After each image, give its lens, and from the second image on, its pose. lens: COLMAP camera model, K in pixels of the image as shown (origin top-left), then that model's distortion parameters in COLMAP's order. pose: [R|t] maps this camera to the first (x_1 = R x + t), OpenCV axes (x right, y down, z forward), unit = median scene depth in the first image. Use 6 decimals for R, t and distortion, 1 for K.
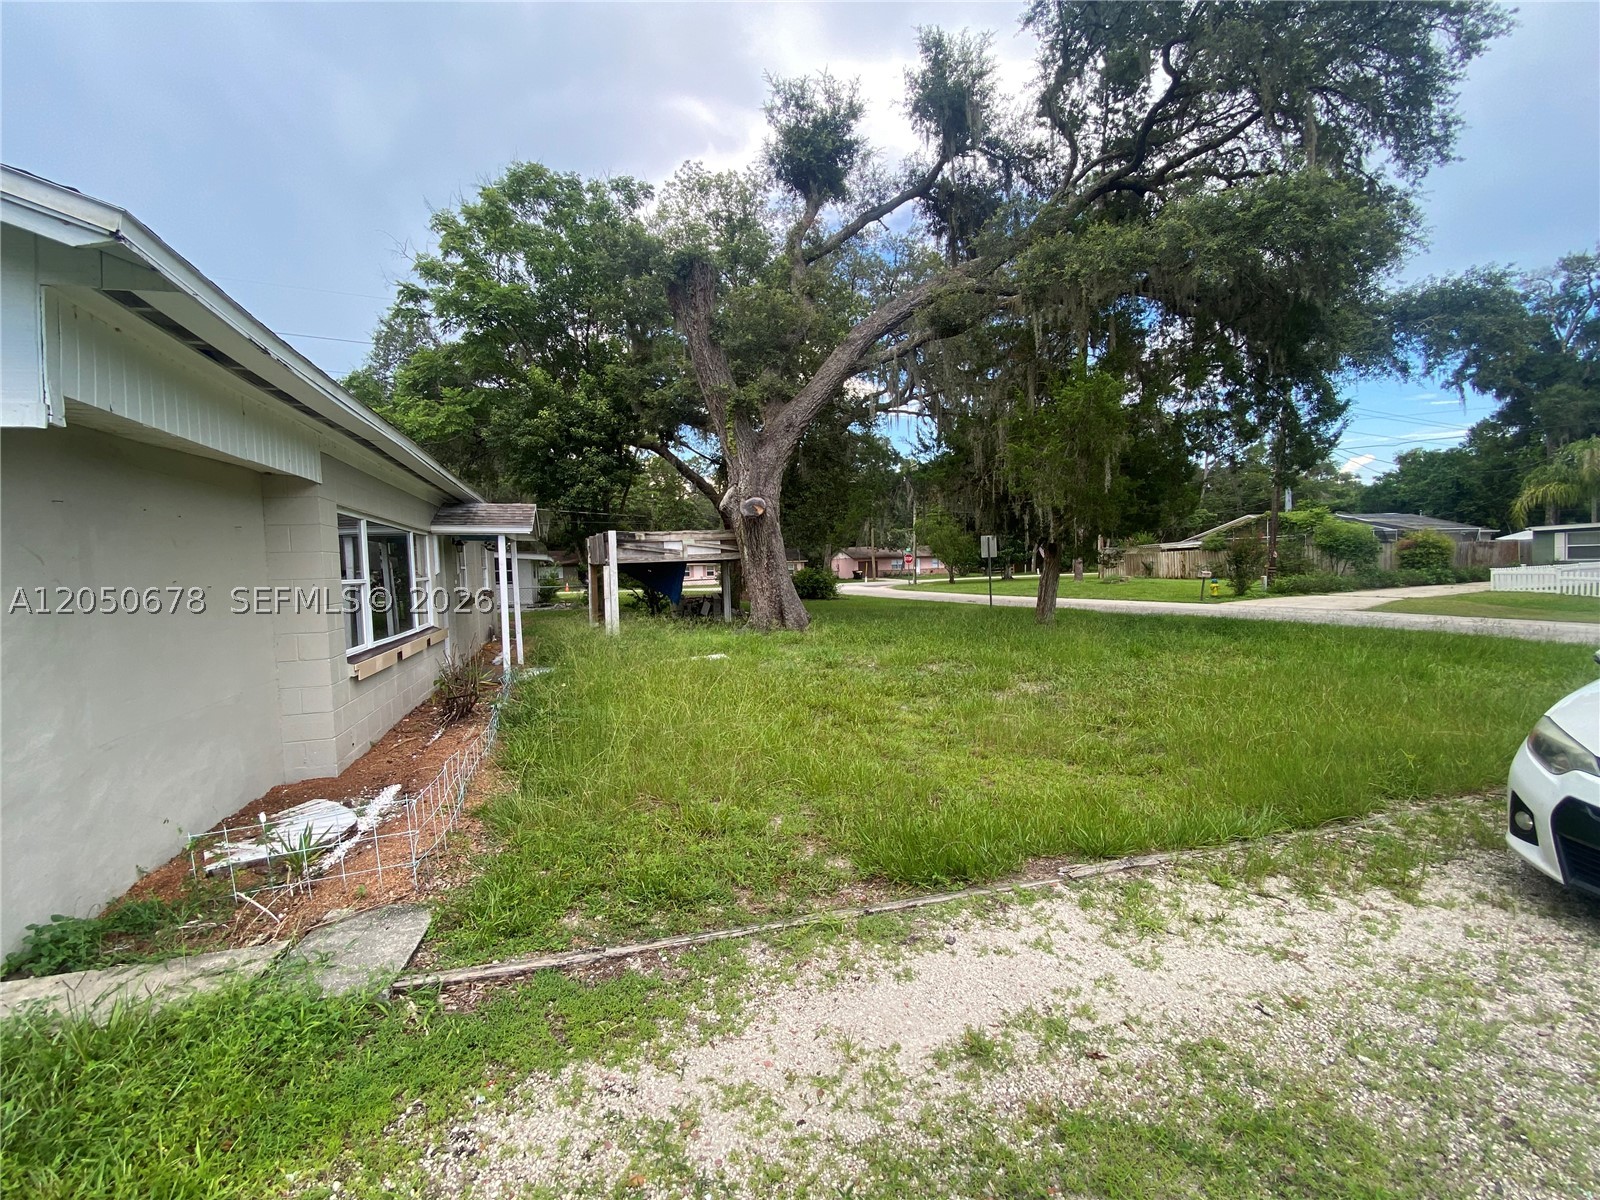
lens RADIAL K [[648.5, 0, 797.4], [0, 648.5, 598.8], [0, 0, 1]] dist [0.023438, -0.022709]
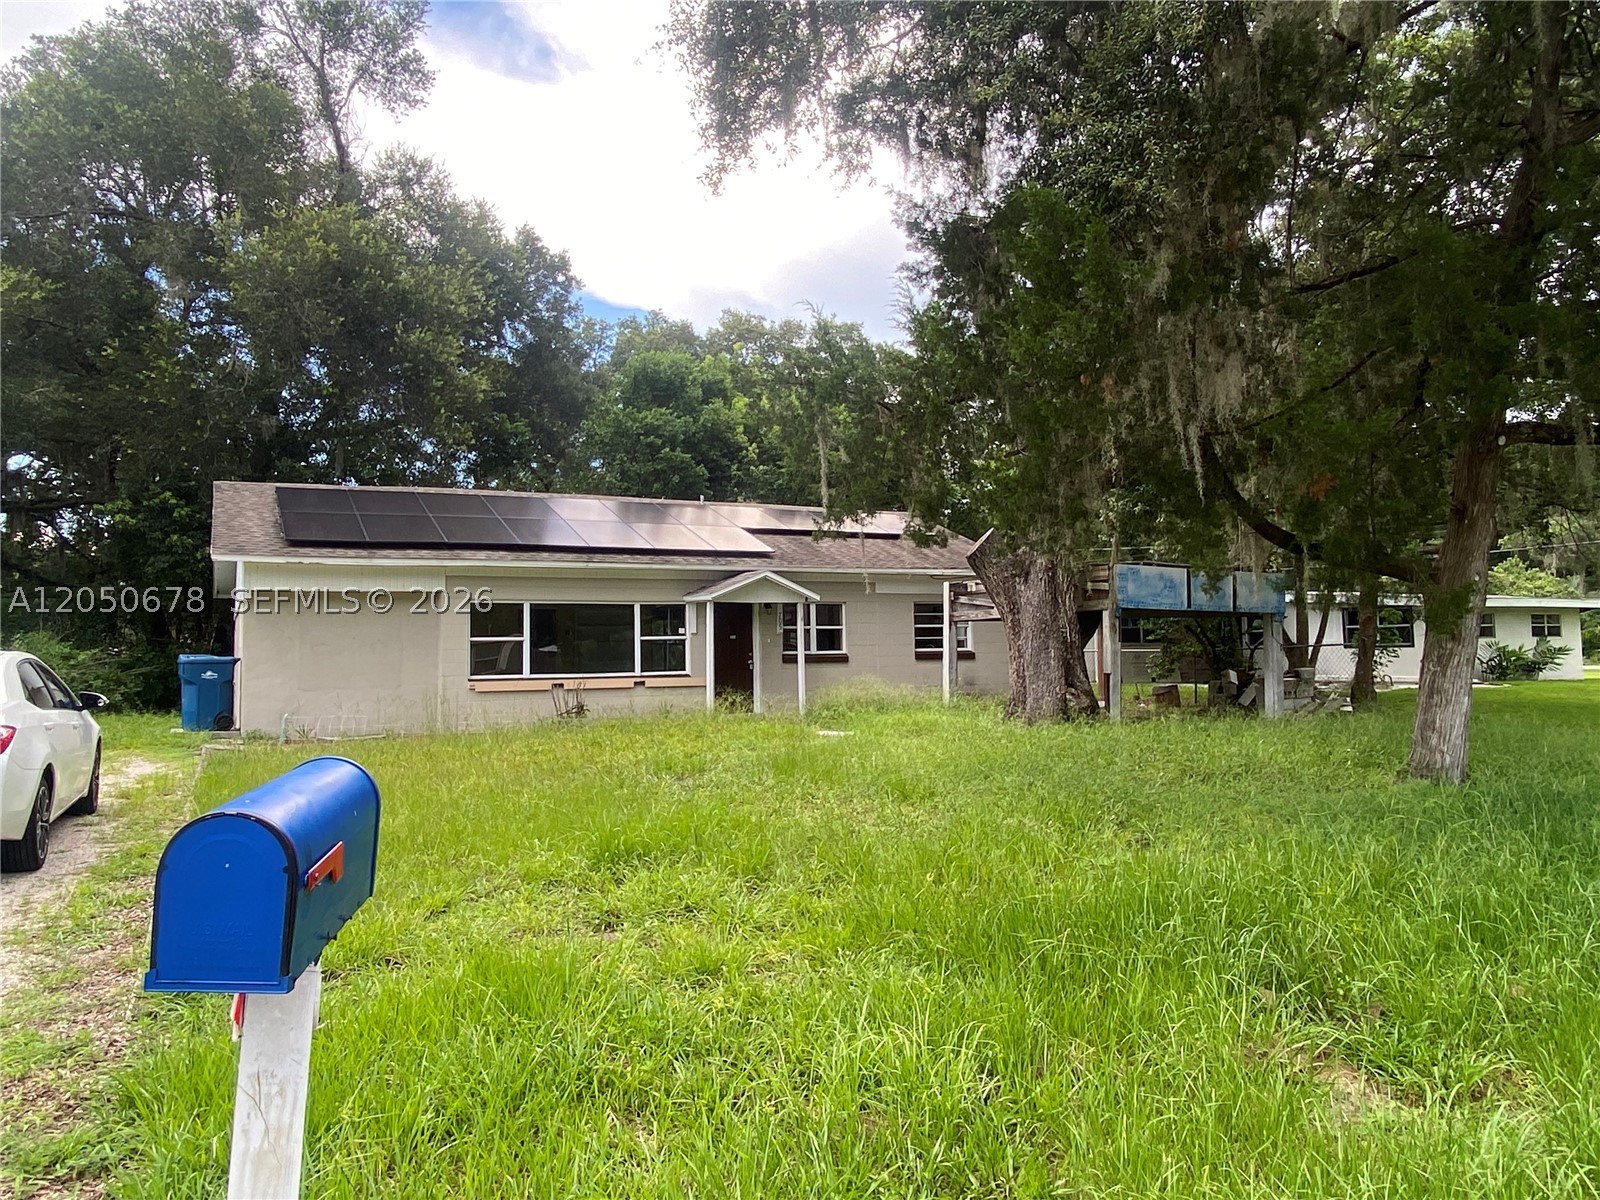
lens RADIAL K [[1145.4, 0, 793.2], [0, 1145.4, 582.1], [0, 0, 1]] dist [0.101178, -0.122336]
pose [[0.109240, -0.032655, -0.993479, 1.078611], [-0.037329, 0.998620, -0.036929, -0.040027], [0.993314, 0.041120, 0.107870, 0.601209]]
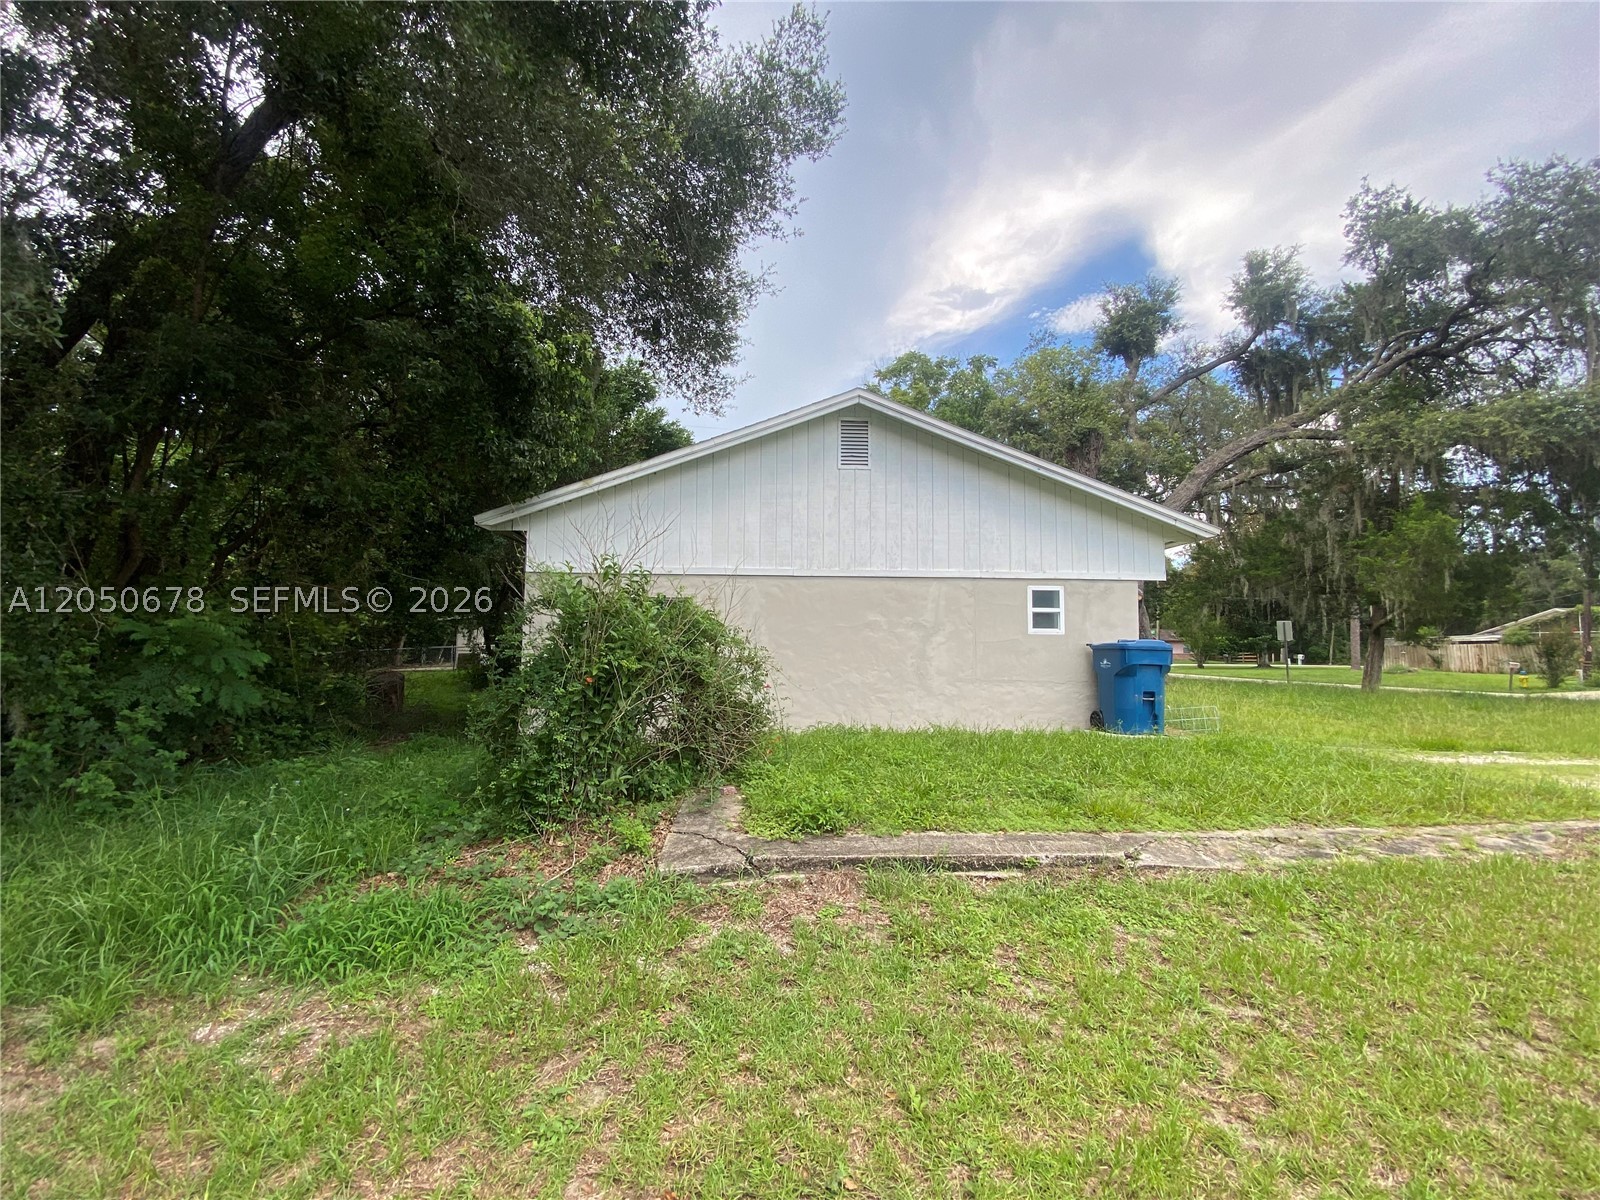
lens RADIAL K [[648.5, 0, 797.4], [0, 648.5, 598.8], [0, 0, 1]] dist [0.023438, -0.022709]
pose [[0.964741, 0.024268, -0.262079, -0.360889], [-0.054851, 0.992415, -0.110014, 0.057638], [0.257422, 0.120511, 0.958755, -0.499501]]
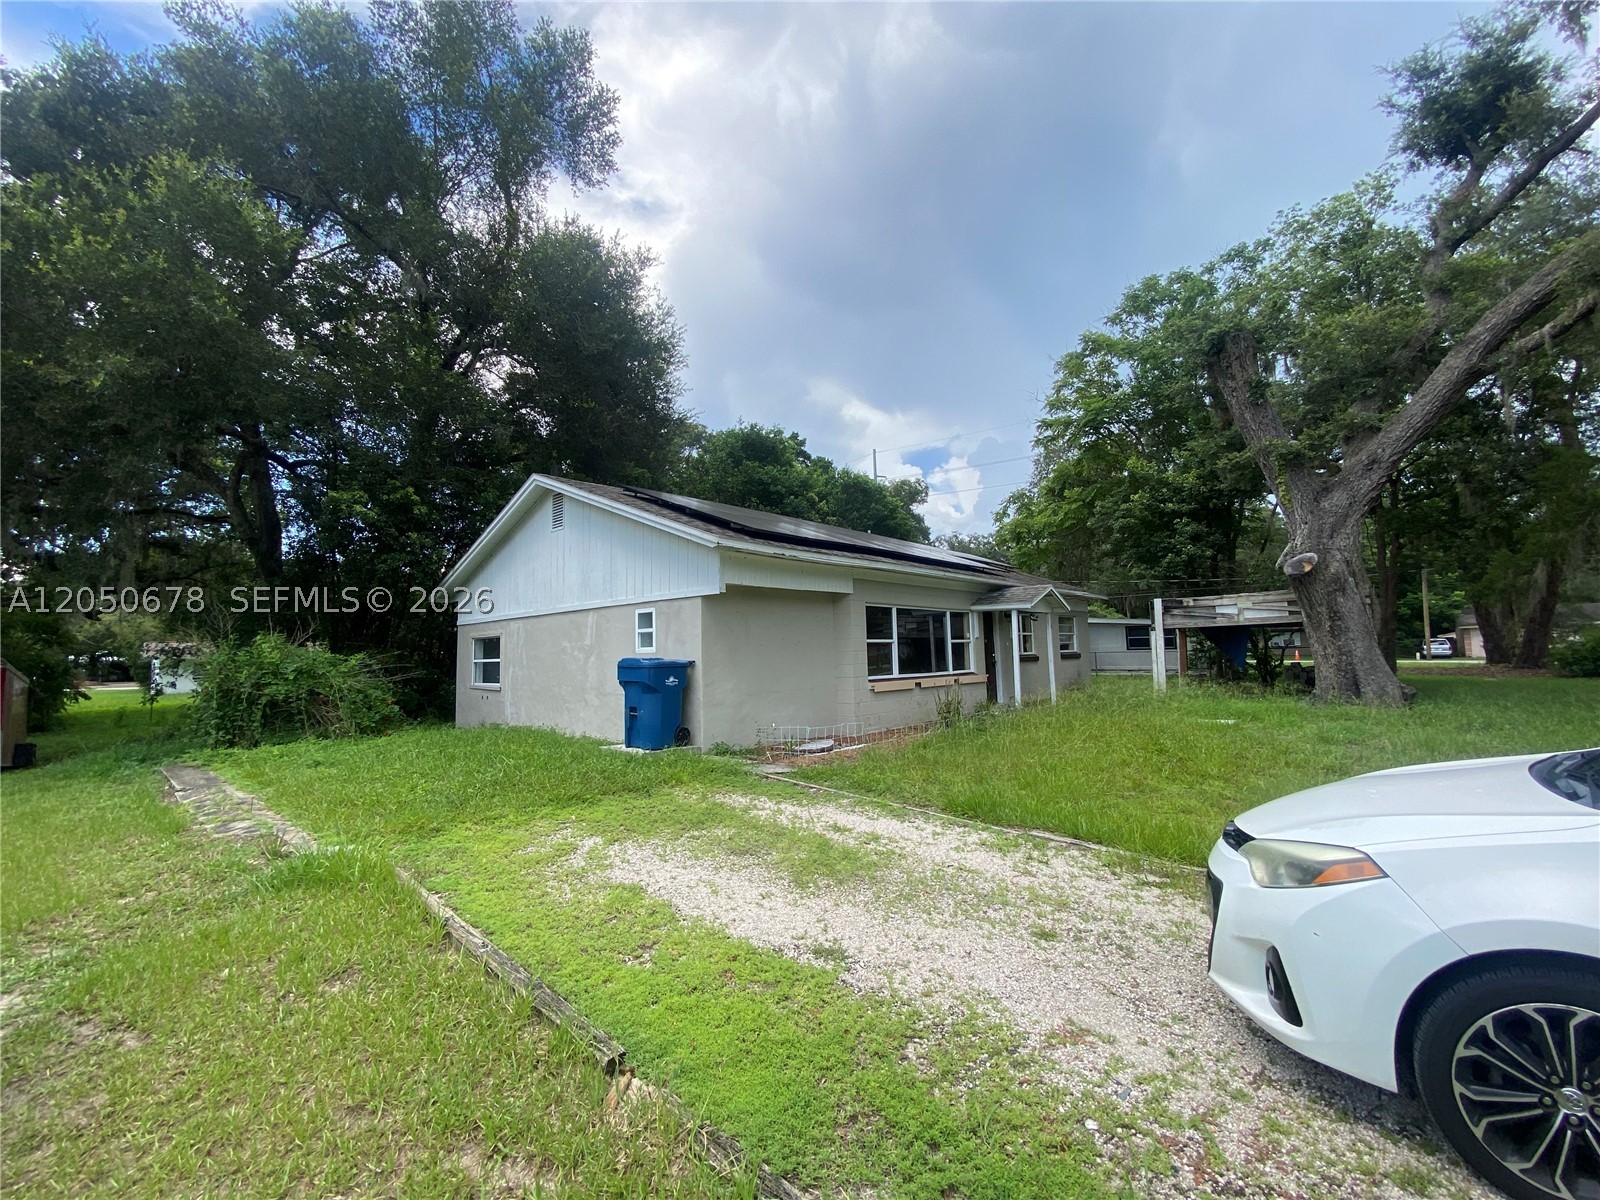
lens RADIAL K [[648.5, 0, 797.4], [0, 648.5, 598.8], [0, 0, 1]] dist [0.023438, -0.022709]
pose [[0.482851, -0.053494, -0.874067, 0.356761], [-0.035670, 0.996103, -0.080668, 0.005611], [0.874976, 0.070129, 0.479061, -0.055110]]
